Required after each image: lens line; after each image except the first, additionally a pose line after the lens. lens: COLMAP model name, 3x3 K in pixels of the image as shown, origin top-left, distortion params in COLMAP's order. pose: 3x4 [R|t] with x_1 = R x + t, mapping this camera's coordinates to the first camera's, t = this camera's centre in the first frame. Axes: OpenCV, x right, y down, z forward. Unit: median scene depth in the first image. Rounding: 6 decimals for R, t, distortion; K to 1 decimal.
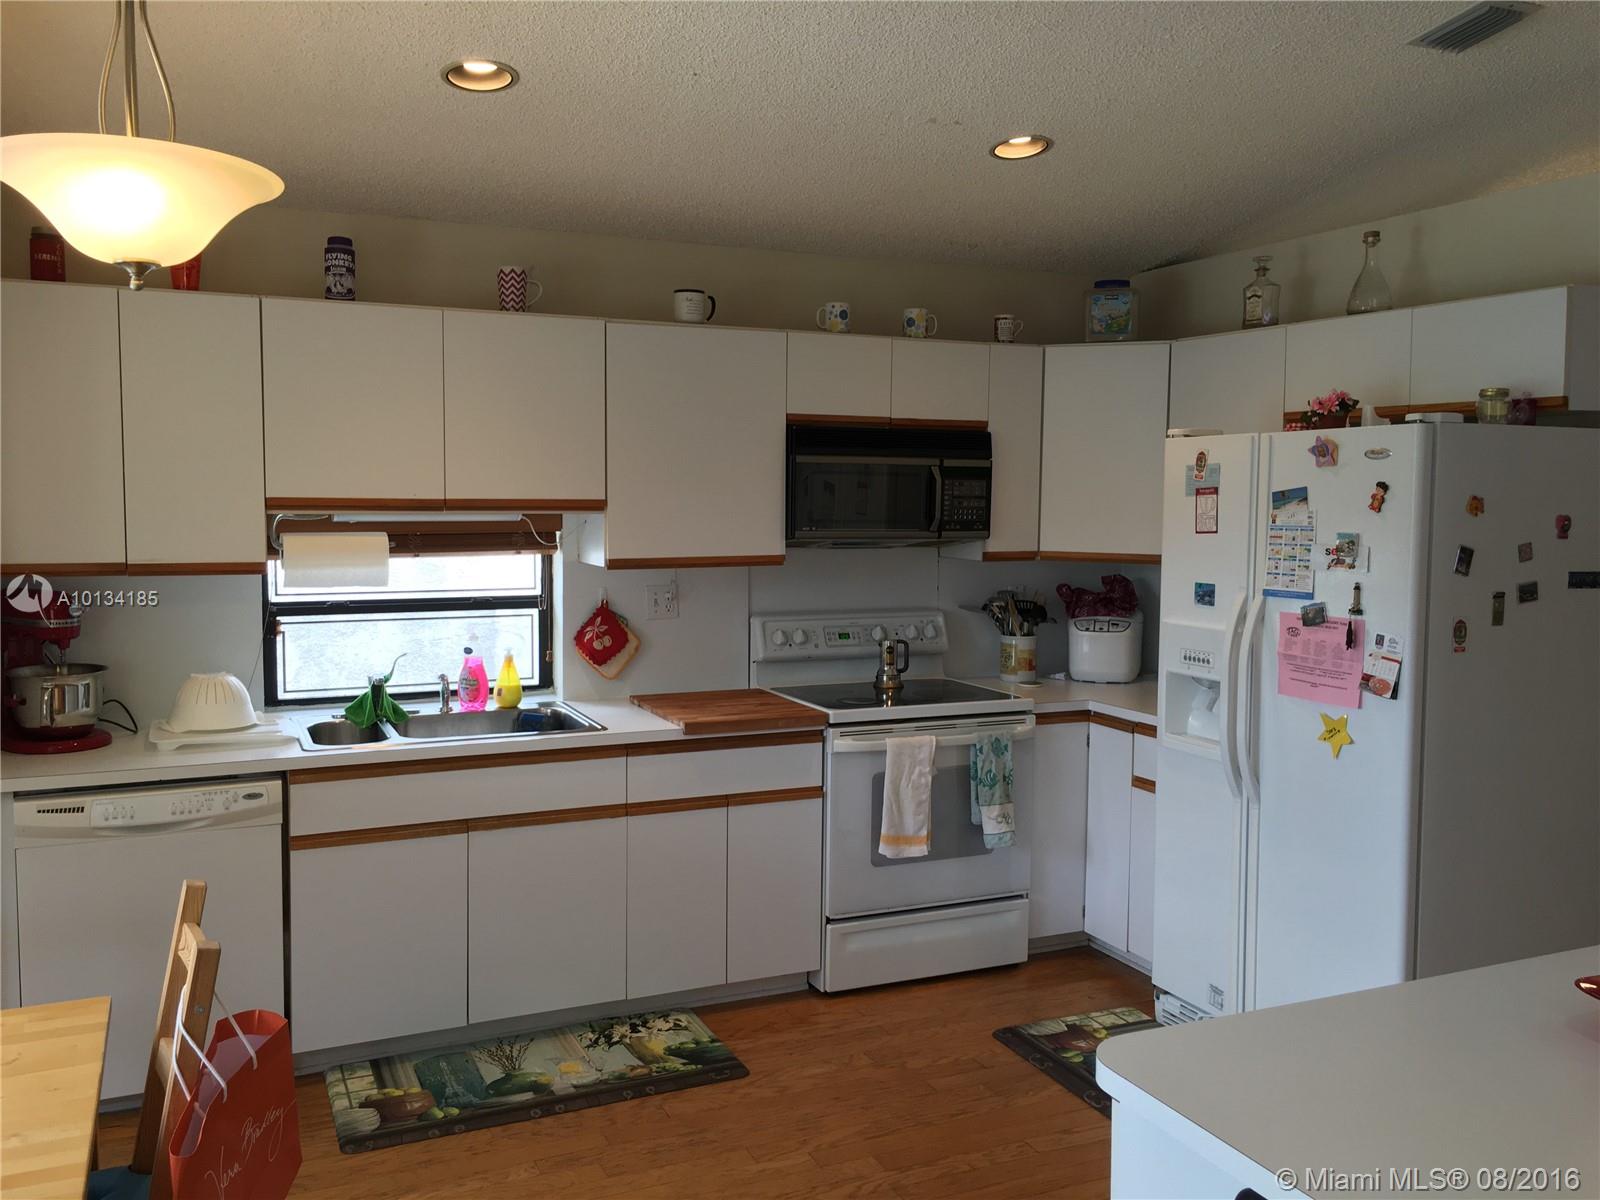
lens RADIAL K [[1343.2, 0, 800.5], [0, 1343.2, 580.6], [0, 0, 1]] dist [0.057271, -0.071323]
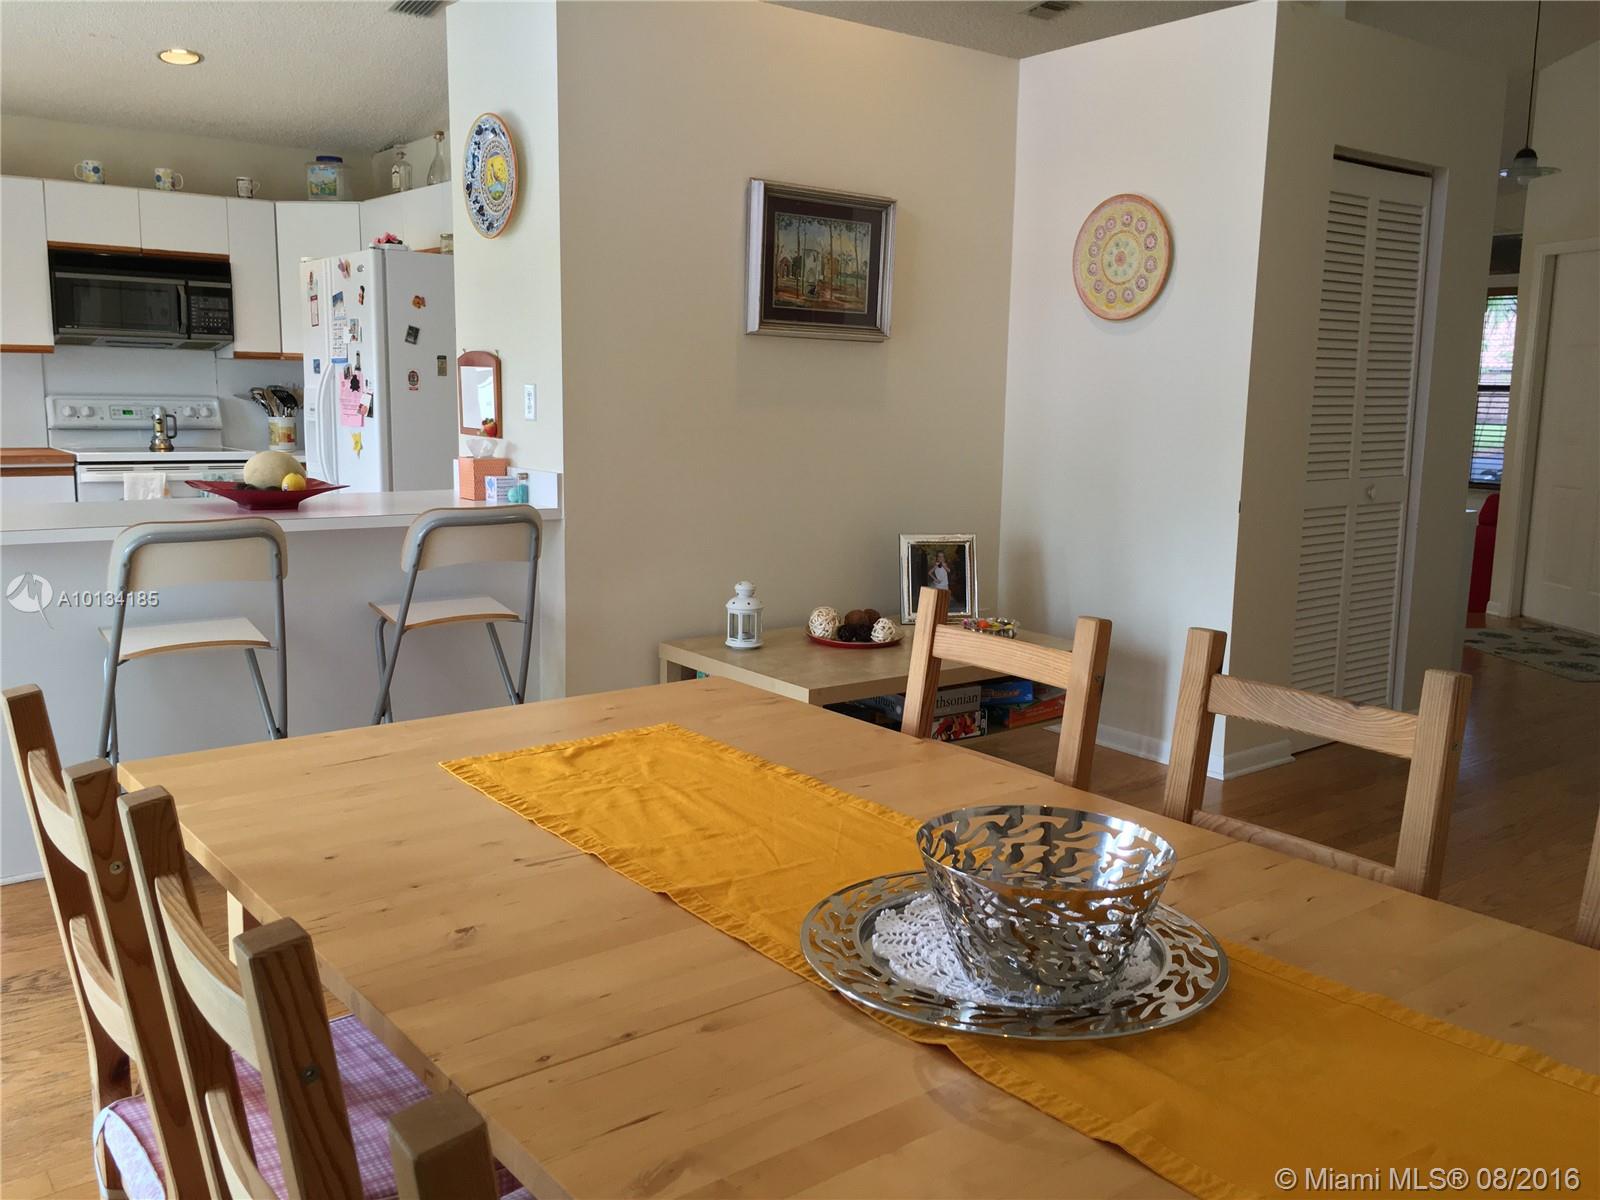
lens RADIAL K [[1343.2, 0, 800.5], [0, 1343.2, 580.6], [0, 0, 1]] dist [0.057271, -0.071323]
pose [[0.972488, -0.023216, 0.231795, 0.412668], [0.004740, 0.996788, 0.079950, 0.115640], [-0.232906, -0.076651, 0.969474, -0.557187]]
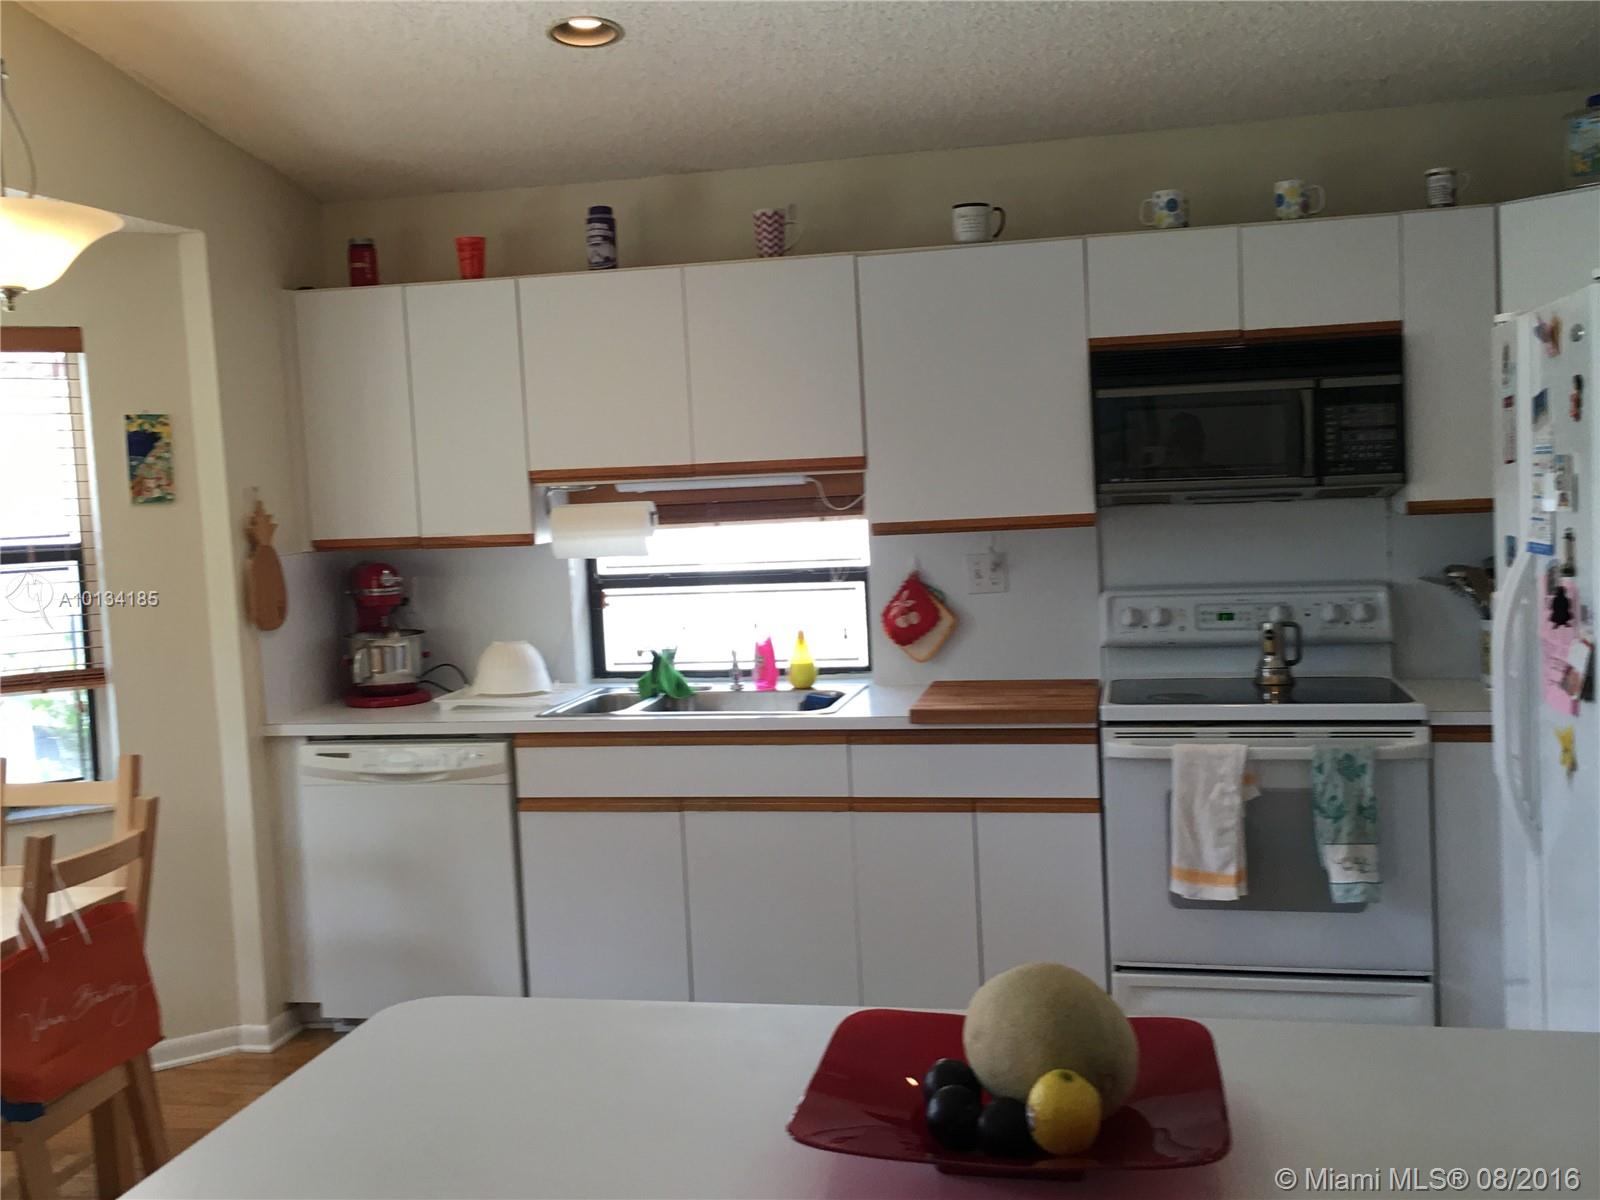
lens RADIAL K [[1679.2, 0, 770.7], [0, 1679.2, 591.9], [0, 0, 1]] dist [0.045582, -0.034558]
pose [[0.797379, 0.000548, -0.603478, 0.453530], [0.008626, 0.999887, 0.012306, 0.014171], [0.603417, -0.015018, 0.797284, 0.075301]]
